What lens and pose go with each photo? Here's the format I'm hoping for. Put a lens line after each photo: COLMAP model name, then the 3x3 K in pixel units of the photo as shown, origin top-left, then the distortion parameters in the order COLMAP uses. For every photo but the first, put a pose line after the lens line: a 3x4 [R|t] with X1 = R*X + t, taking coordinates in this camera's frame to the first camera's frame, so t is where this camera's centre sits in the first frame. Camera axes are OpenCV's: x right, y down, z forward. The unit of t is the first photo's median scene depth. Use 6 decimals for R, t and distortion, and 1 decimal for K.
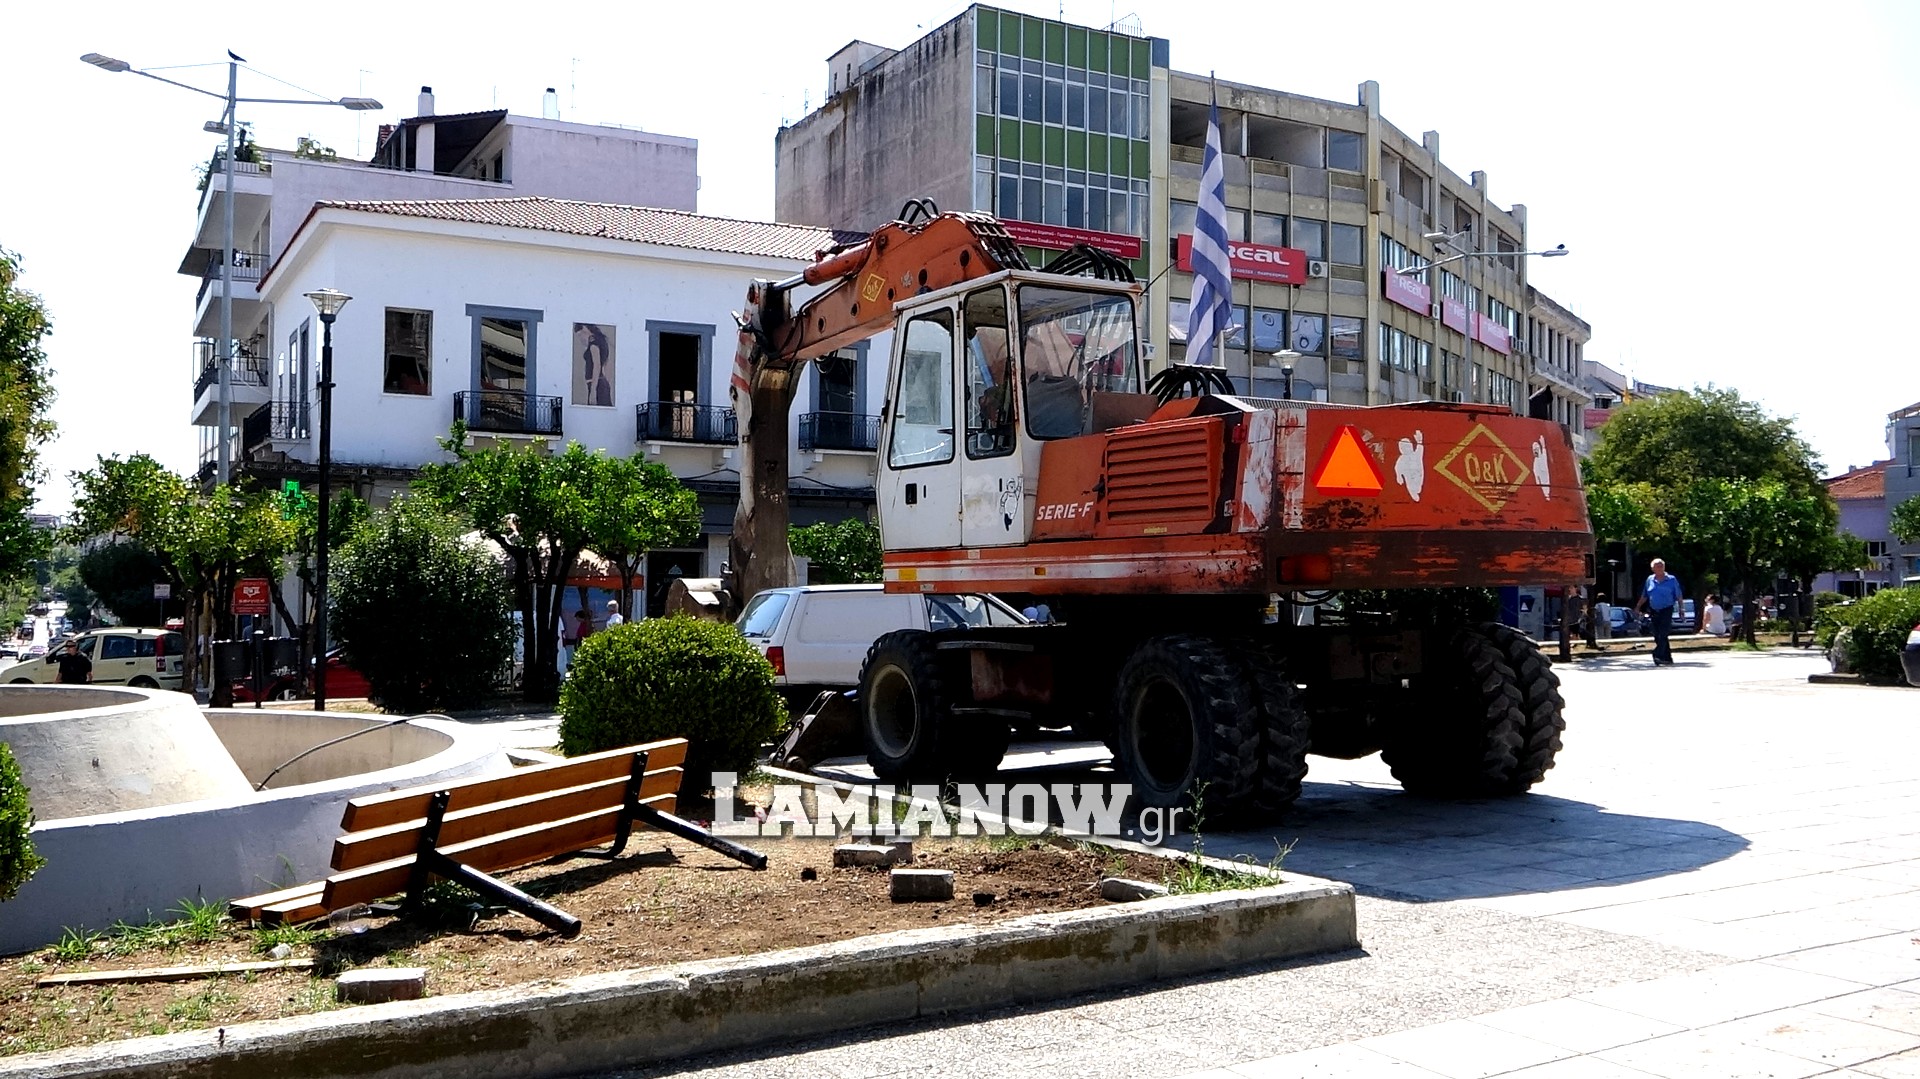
lens RADIAL K [[1594.7, 0, 960.0], [0, 1594.7, 539.5], [0, 0, 1]] dist [-0.005811, 0.012595]
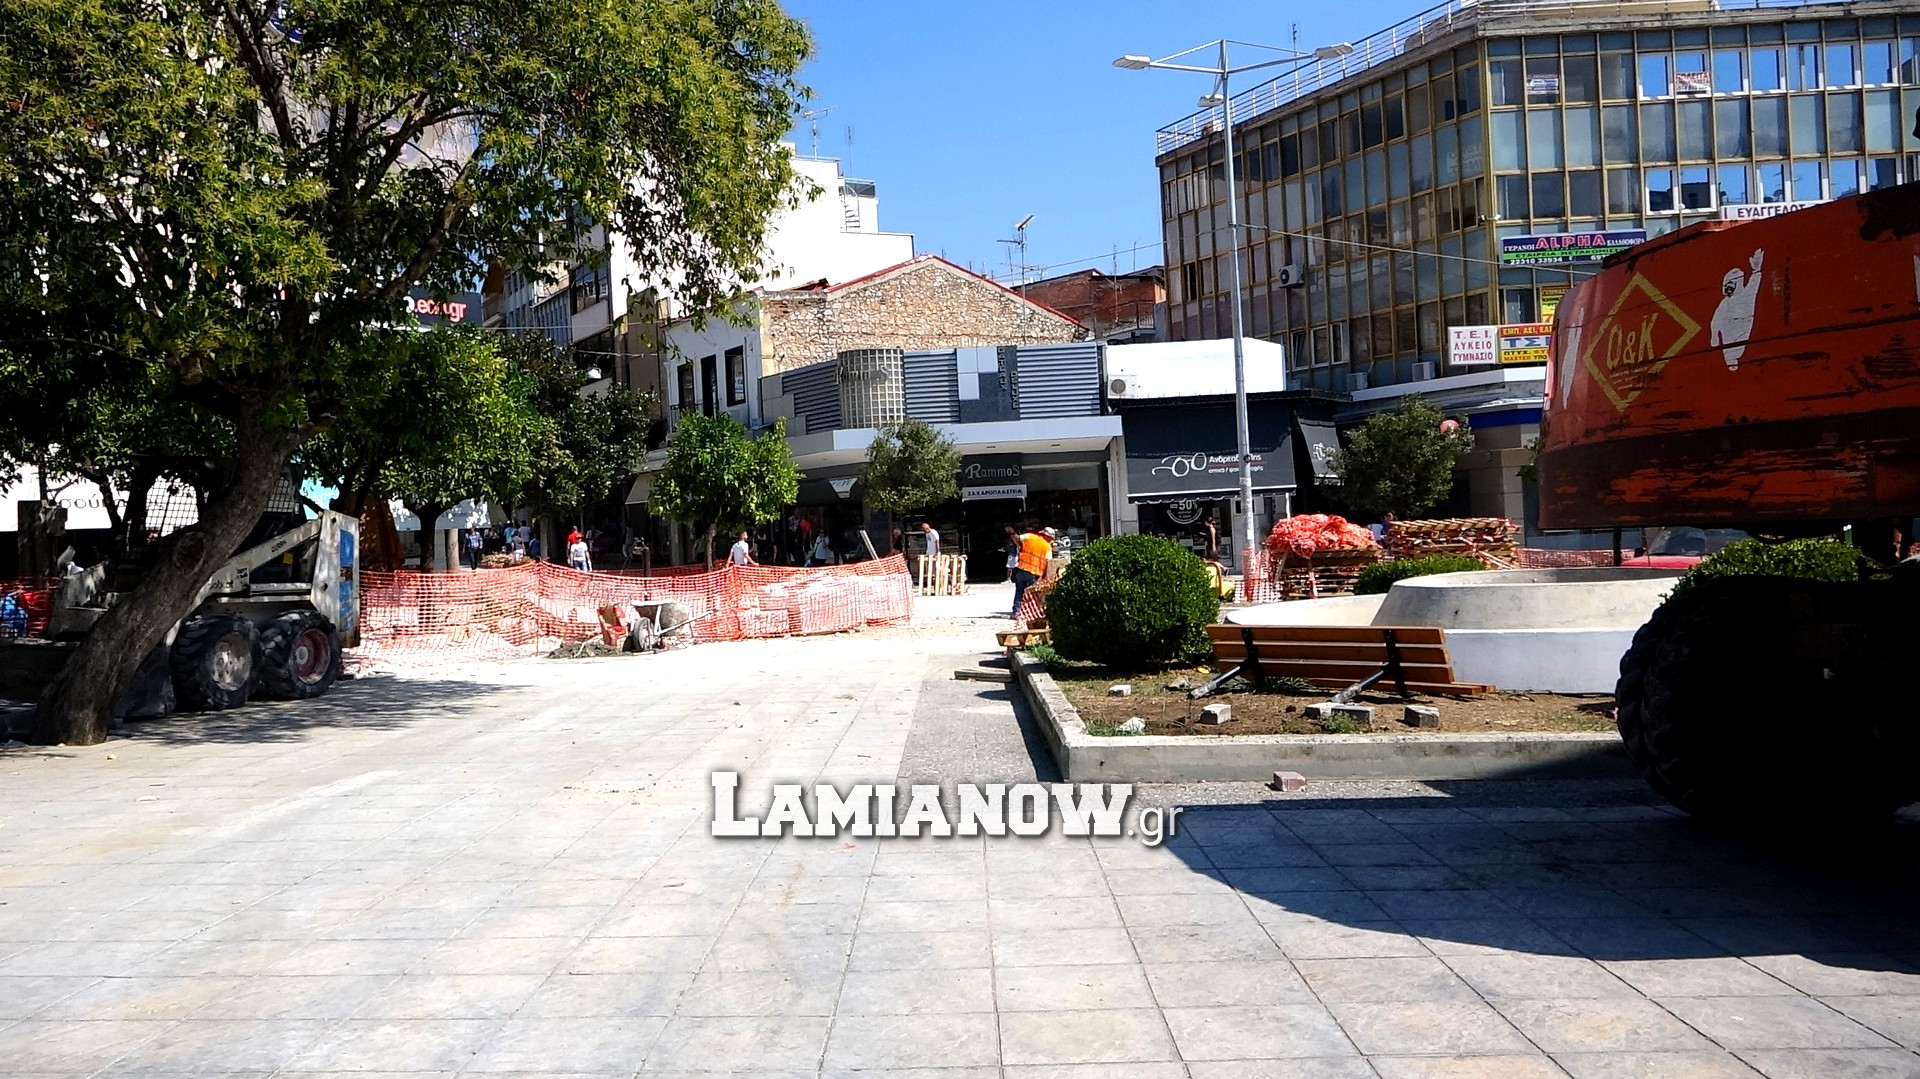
lens RADIAL K [[1594.7, 0, 960.0], [0, 1594.7, 539.5], [0, 0, 1]] dist [-0.005811, 0.012595]
pose [[-0.478761, 0.029379, -0.877454, 0.322627], [0.066756, 0.997765, -0.003017, 0.005878], [0.875404, -0.060020, -0.479652, 0.334157]]
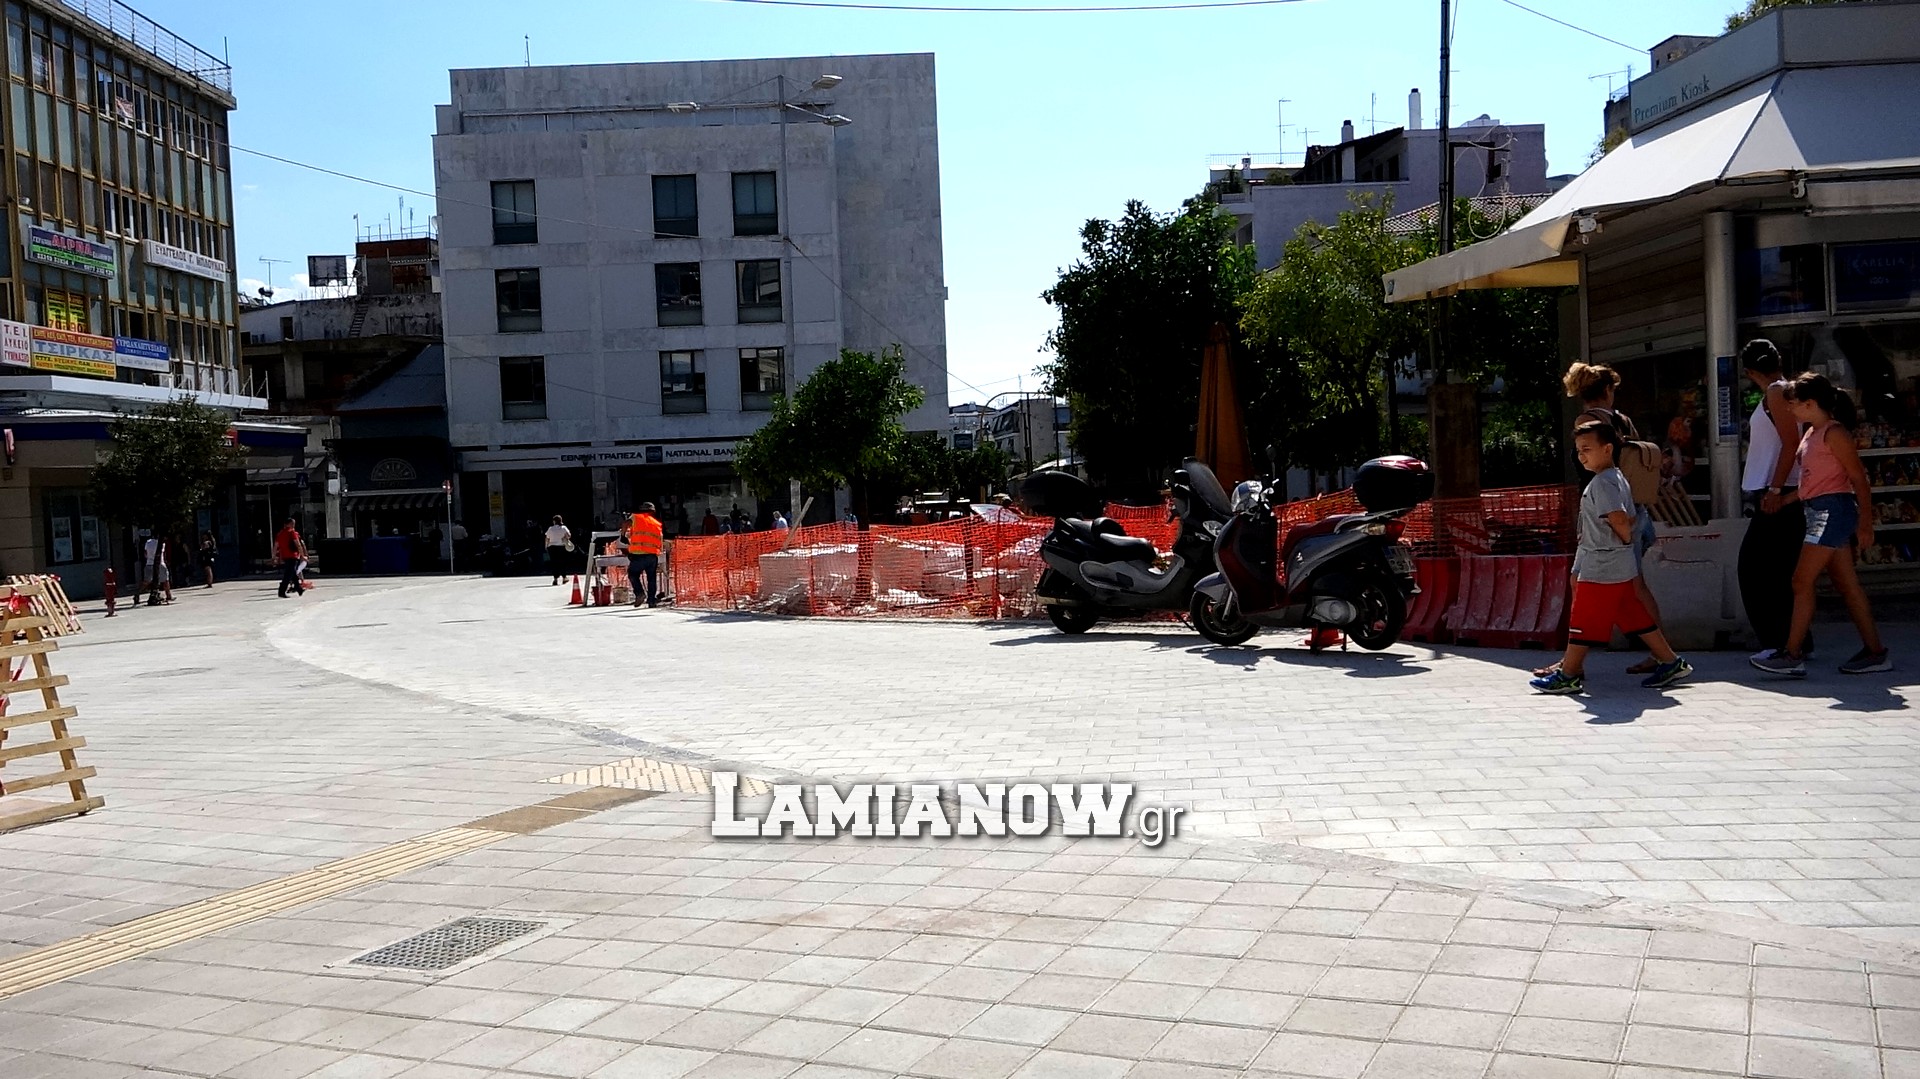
lens RADIAL K [[1586.4, 0, 960.0], [0, 1586.4, 539.5], [0, 0, 1]] dist [0.003597, -0.001450]
pose [[0.894120, -0.022280, -0.447272, -0.037723], [0.055120, 0.996643, 0.060541, -0.032965], [0.444421, -0.078785, 0.892347, -0.989324]]
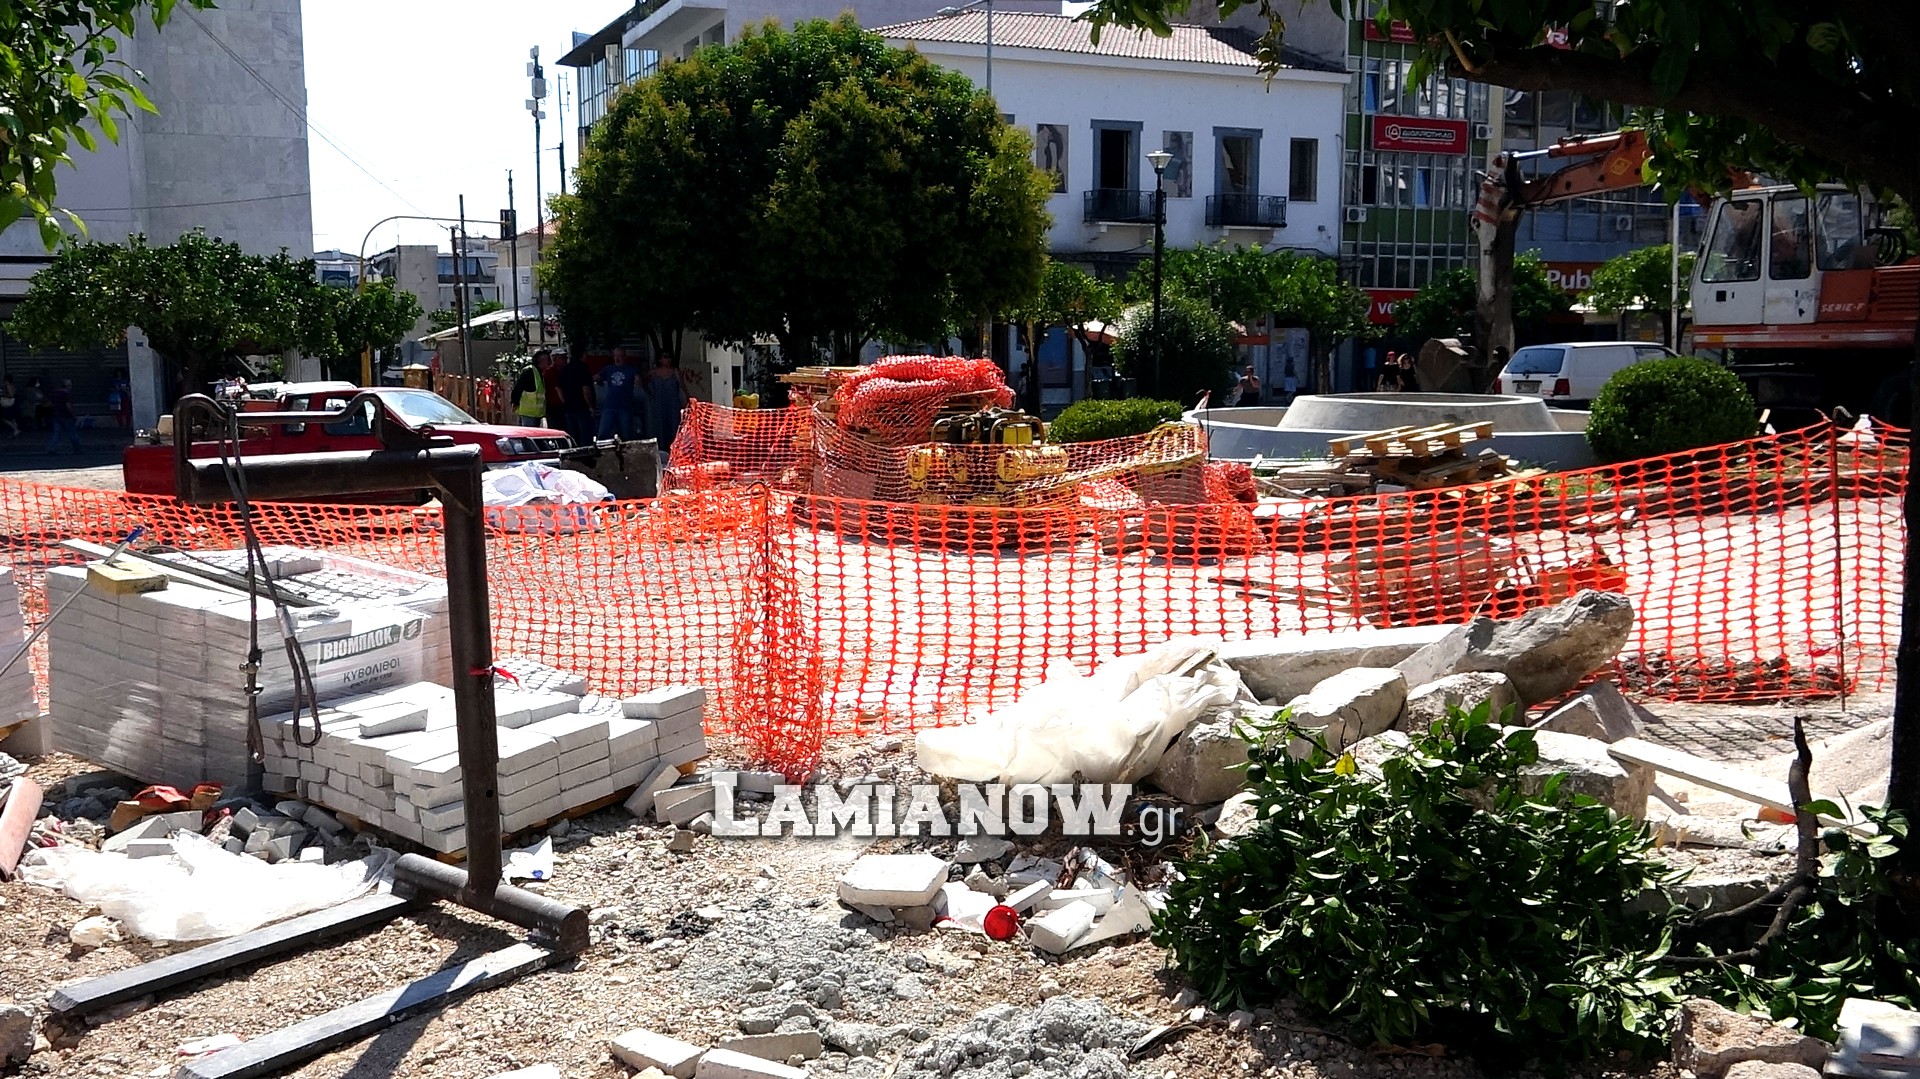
lens RADIAL K [[1594.7, 0, 960.0], [0, 1594.7, 539.5], [0, 0, 1]] dist [-0.005811, 0.012595]
pose [[0.996407, 0.002848, -0.084641, -0.330274], [0.010353, 0.987841, 0.155121, -0.019600], [0.084054, -0.155440, 0.984263, -0.427299]]
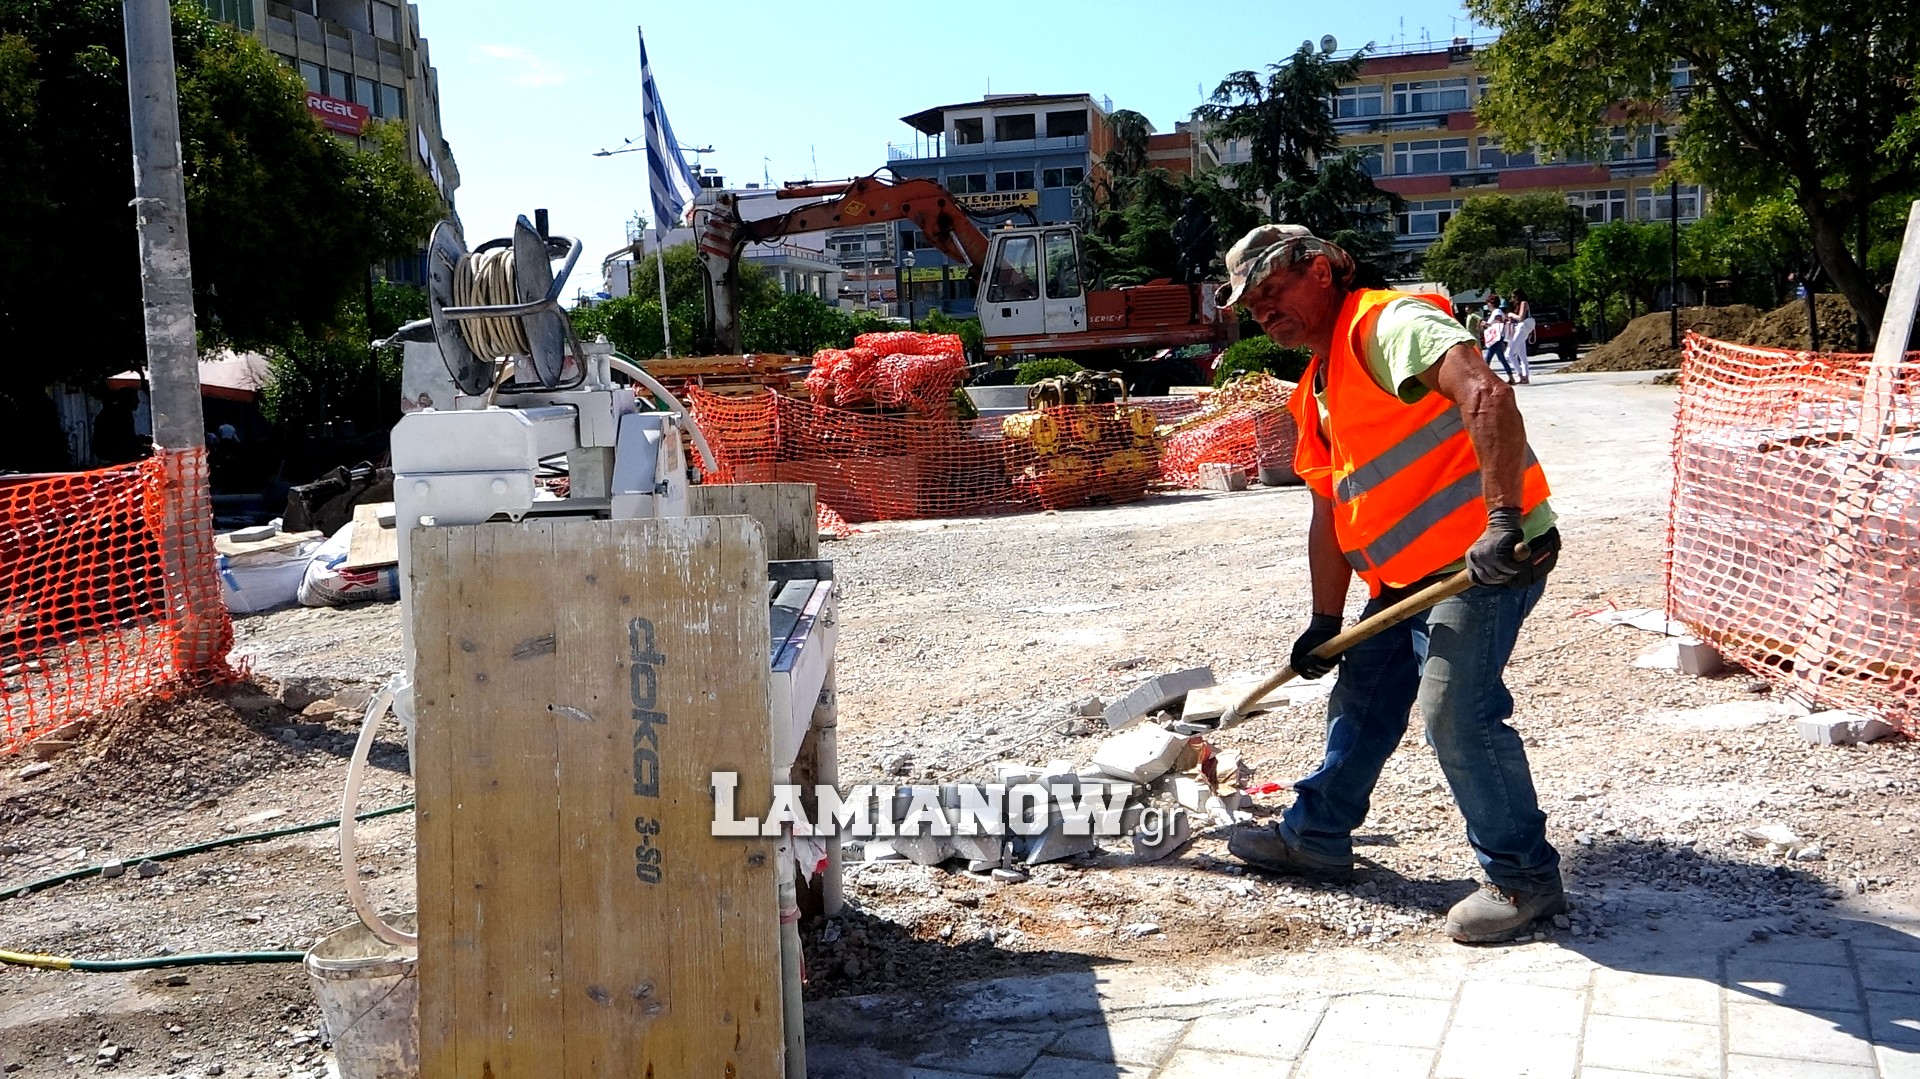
lens RADIAL K [[1586.4, 0, 960.0], [0, 1586.4, 539.5], [0, 0, 1]] dist [0.003597, -0.001450]
pose [[0.677130, -0.105304, 0.728290, -0.781754], [0.026389, 0.992546, 0.118978, 0.010211], [-0.735390, -0.061345, 0.674861, -0.243087]]
